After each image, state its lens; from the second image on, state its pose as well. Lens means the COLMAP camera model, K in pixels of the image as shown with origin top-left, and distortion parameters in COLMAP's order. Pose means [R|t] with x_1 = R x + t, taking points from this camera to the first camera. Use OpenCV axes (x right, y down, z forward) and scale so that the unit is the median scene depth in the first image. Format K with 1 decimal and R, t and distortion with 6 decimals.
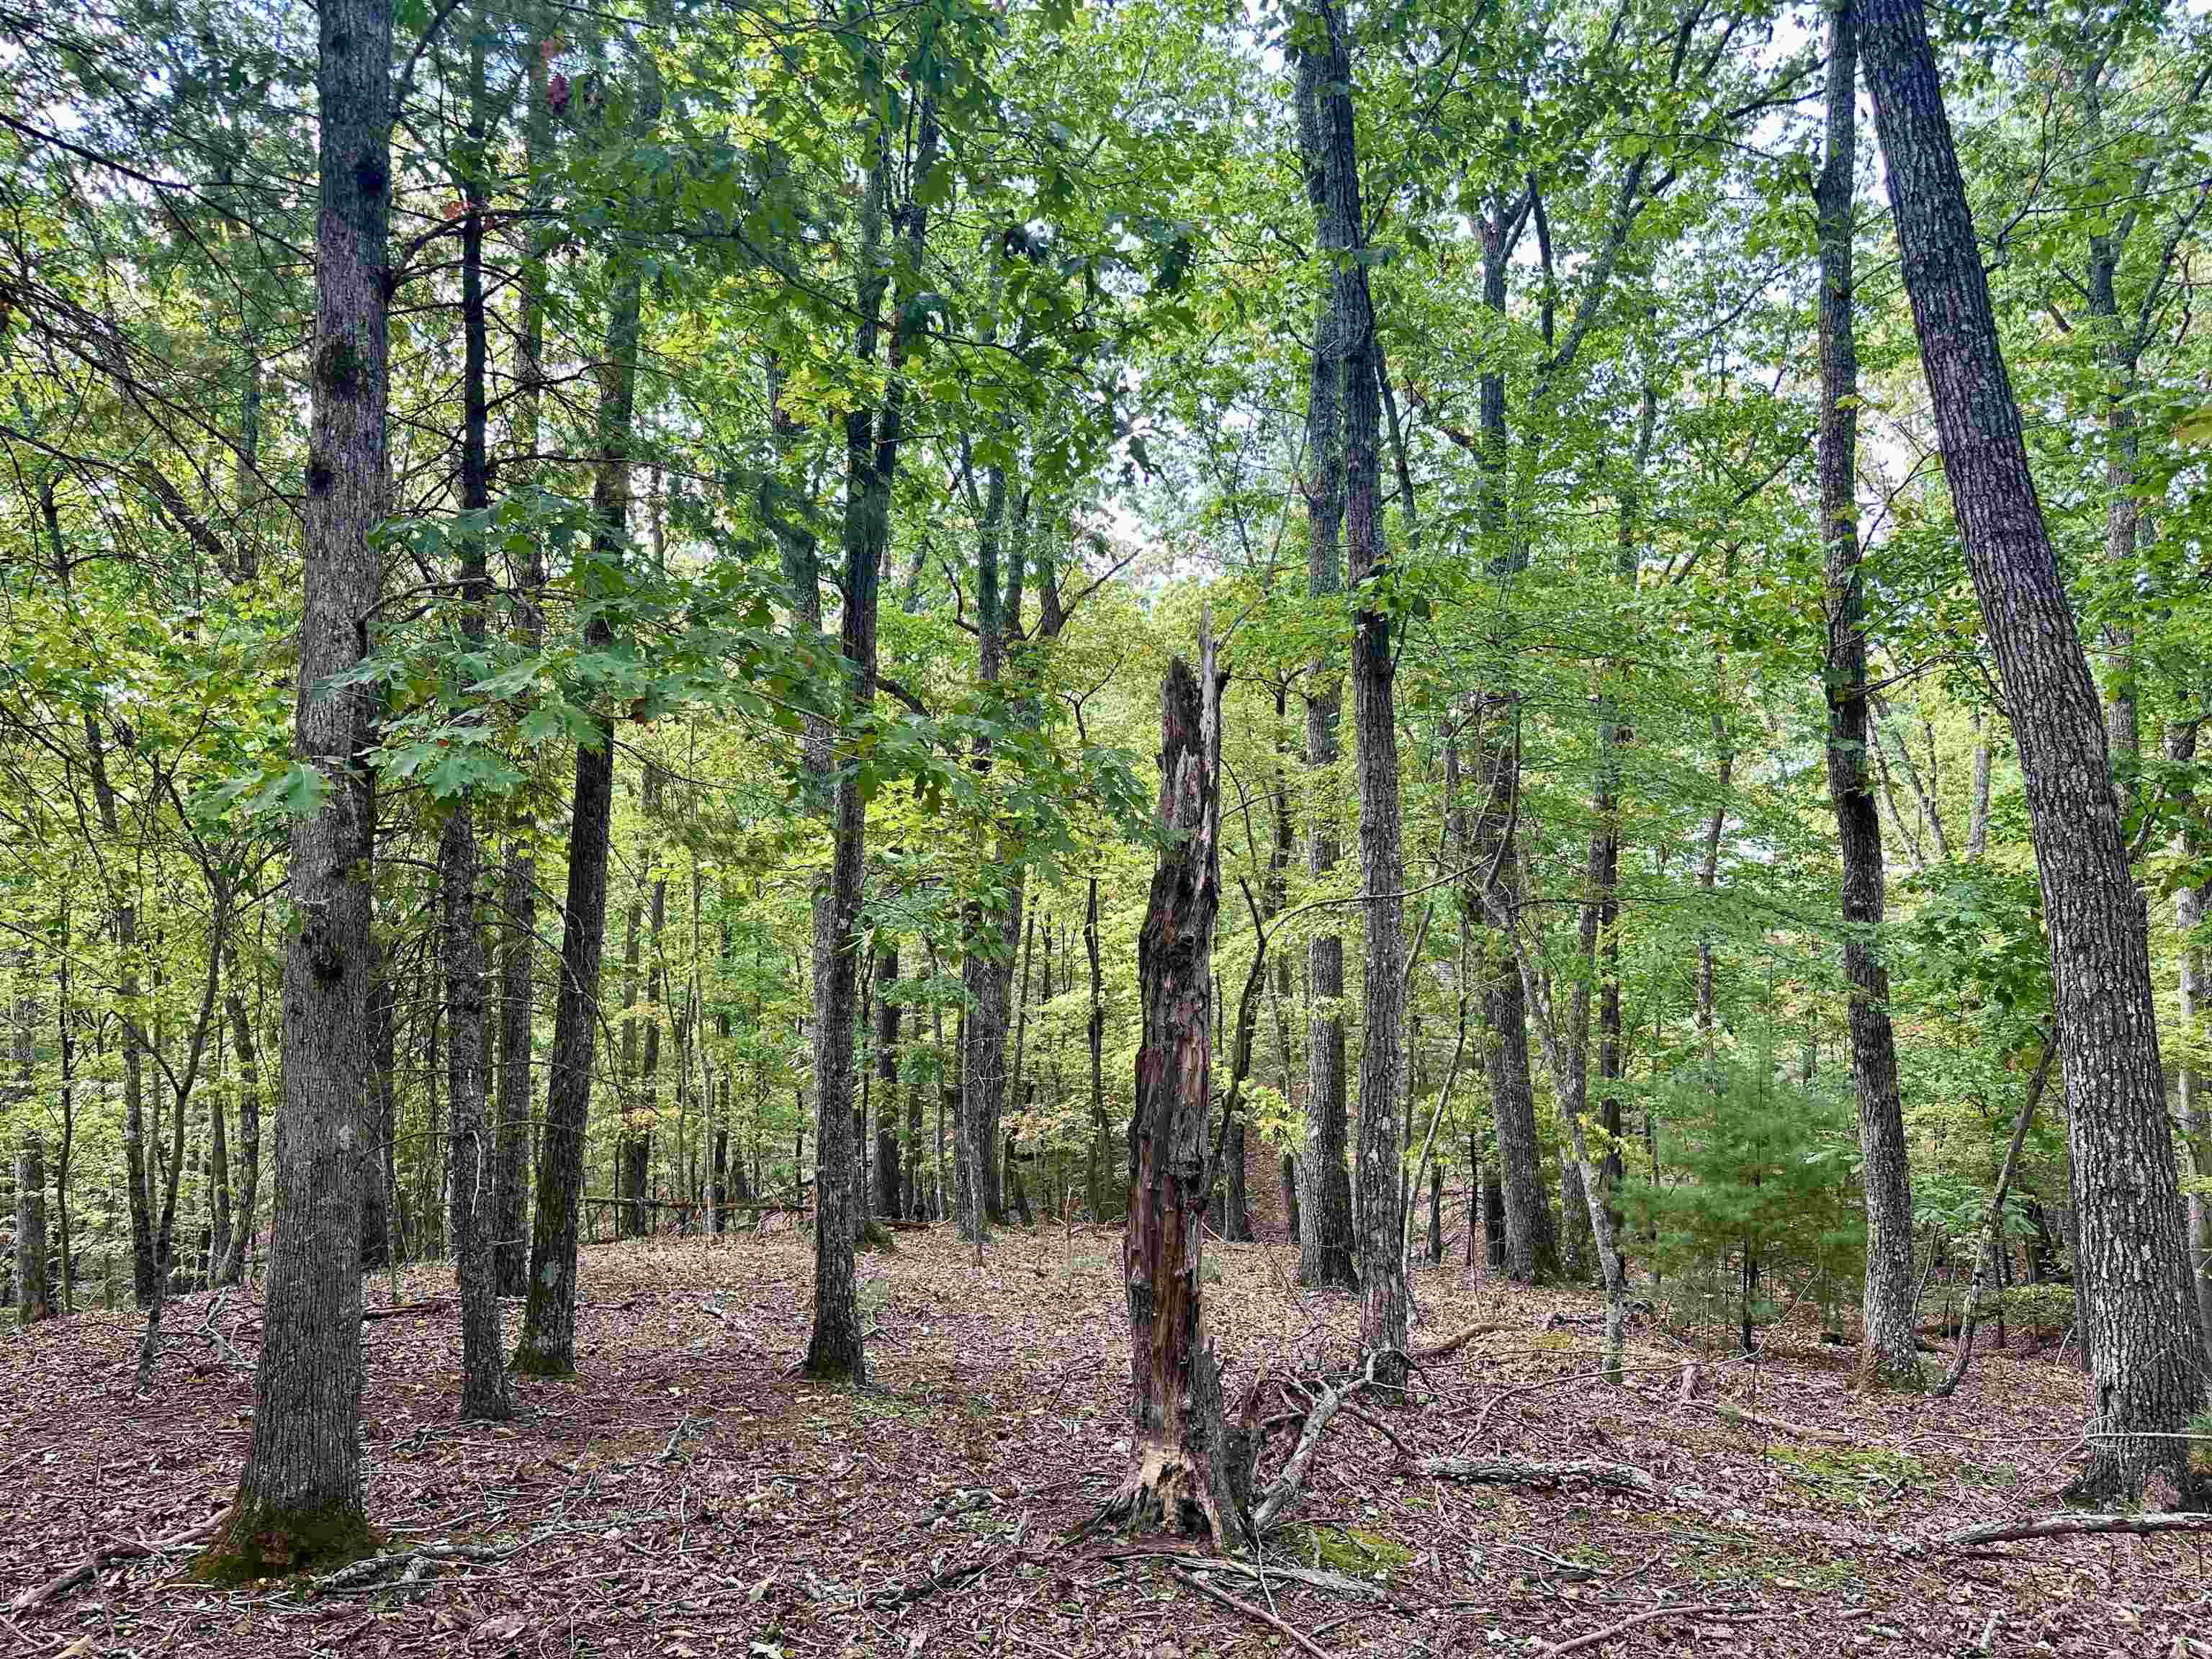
lens RADIAL K [[1524.0, 0, 1135.7], [0, 1524.0, 800.9], [0, 0, 1]] dist [0.022093, -0.022996]
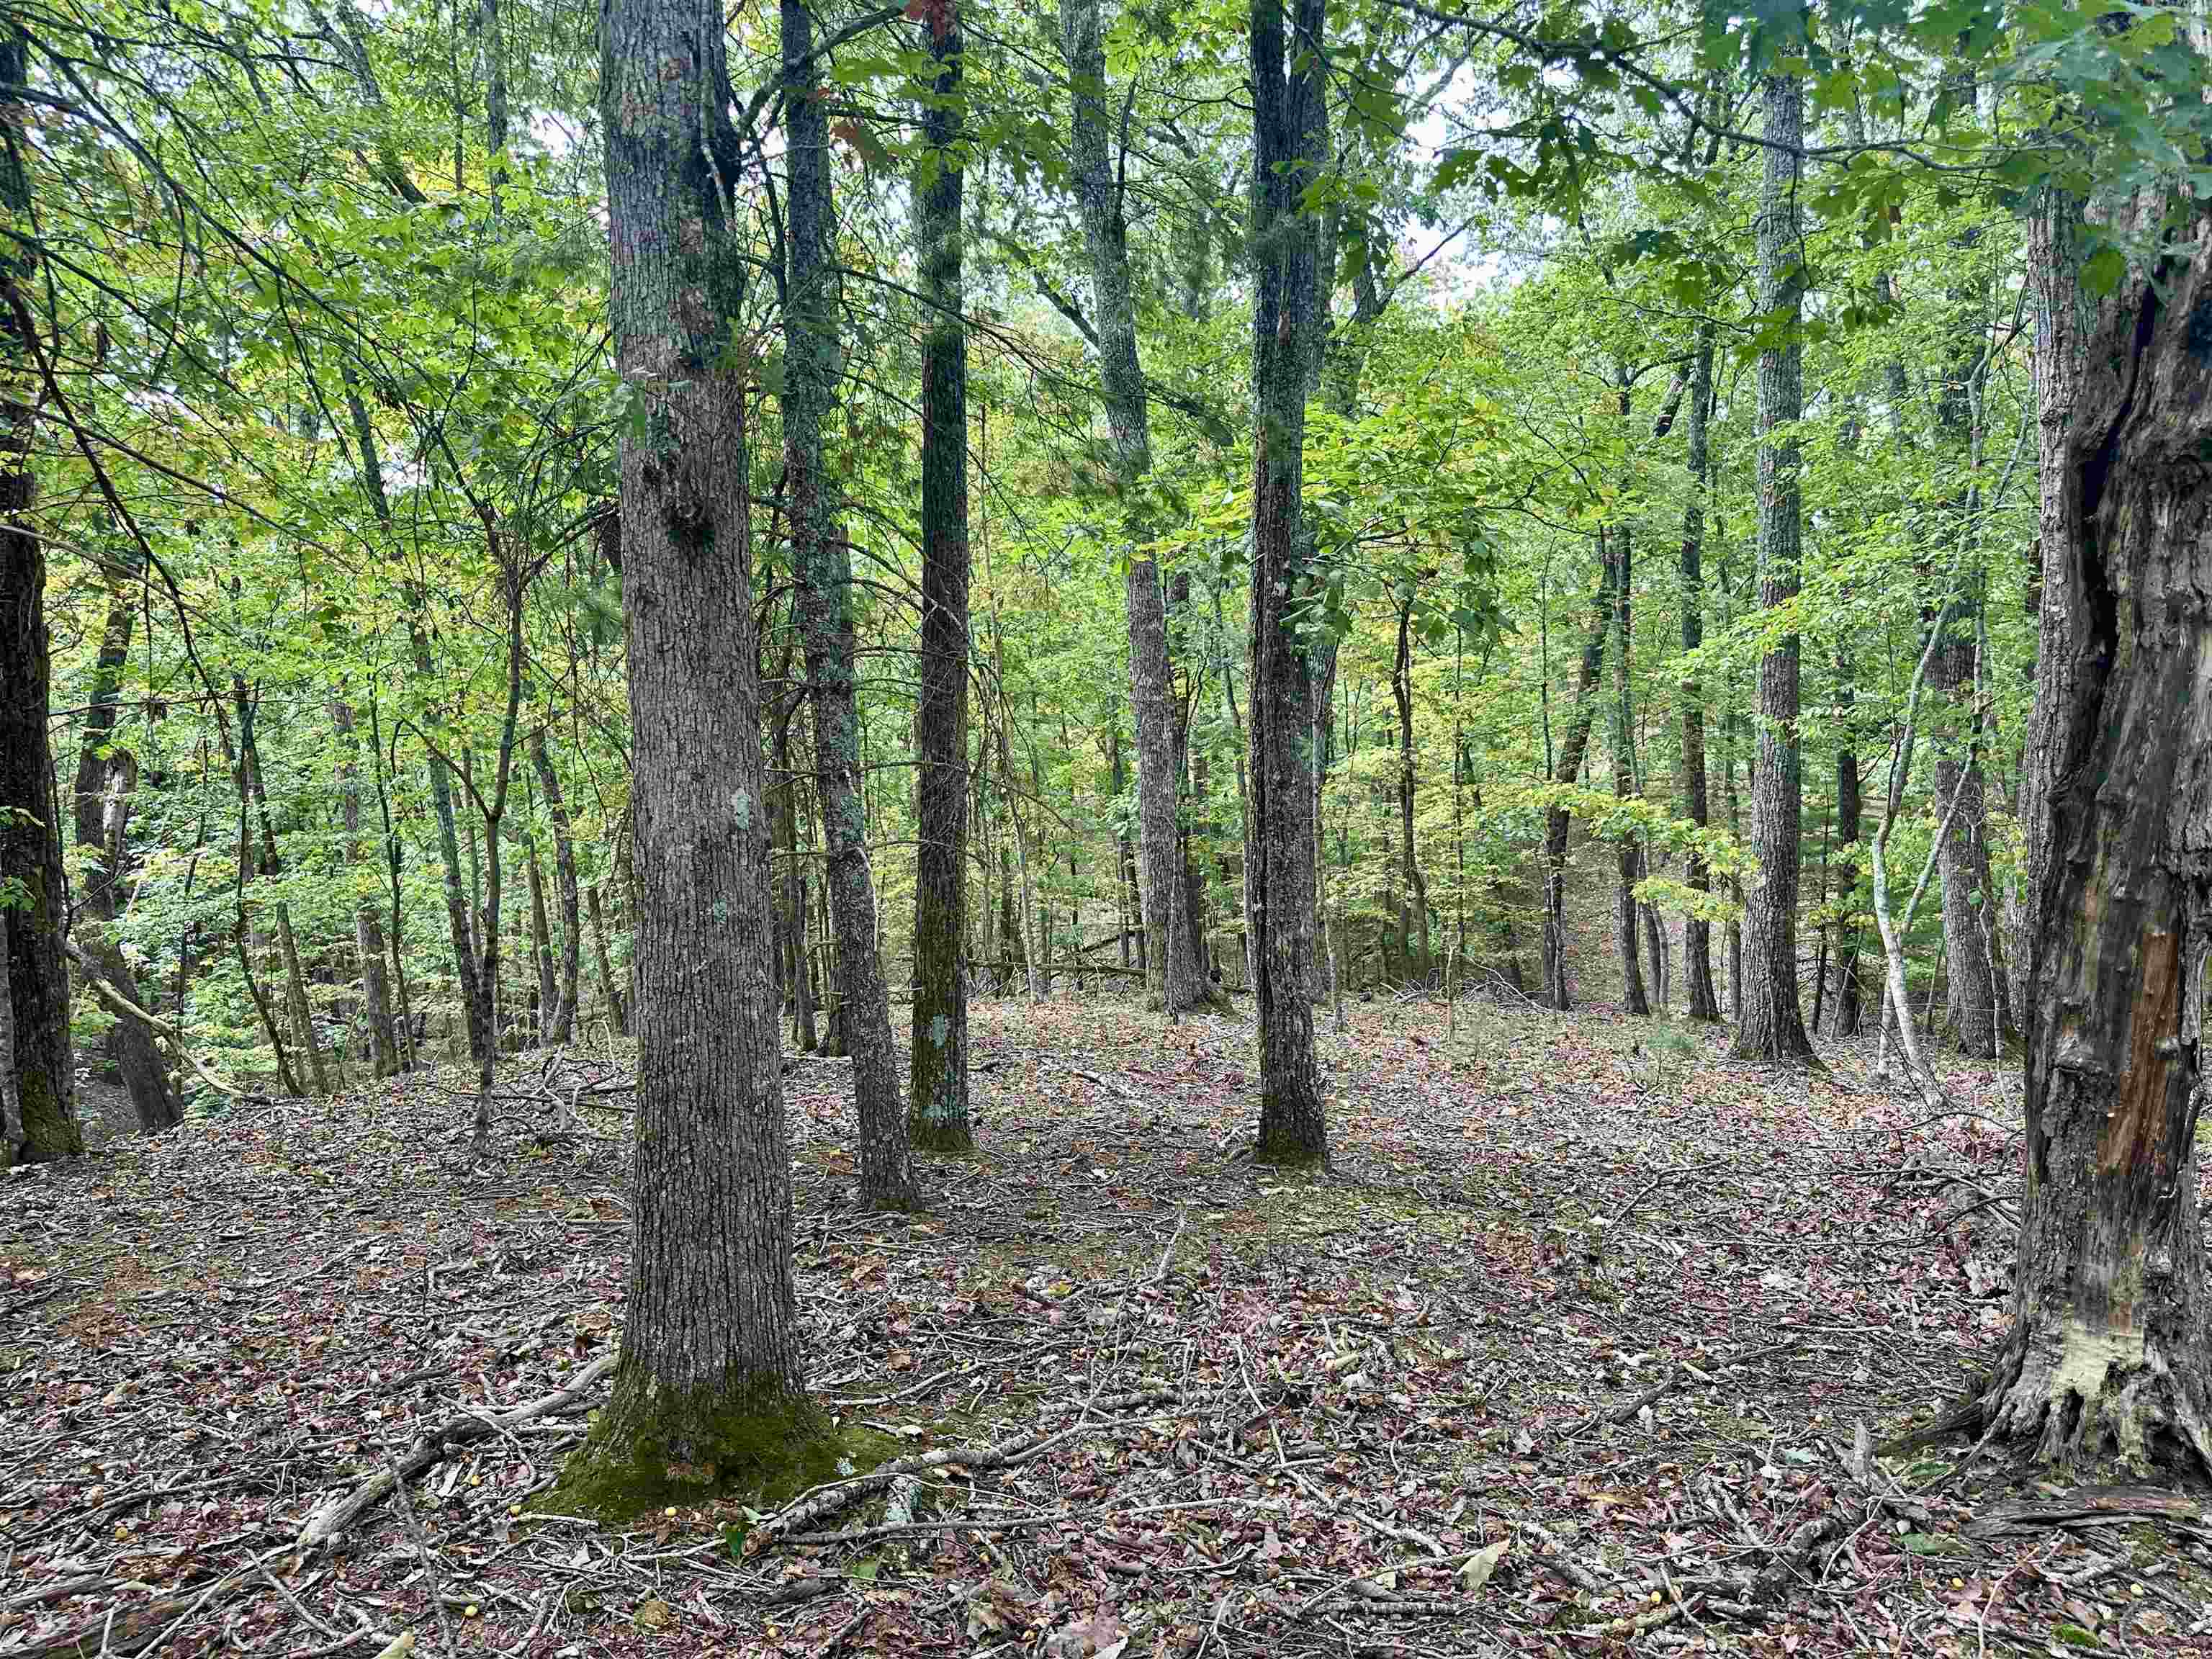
lens RADIAL K [[1608.0, 0, 1205.0], [0, 1608.0, 774.1], [0, 0, 1]] dist [0.085701, -0.128757]
pose [[0.990128, -0.014071, -0.139458, -0.174359], [0.033105, 0.990275, 0.135128, 0.089484], [0.136201, -0.138411, 0.980965, 0.284561]]
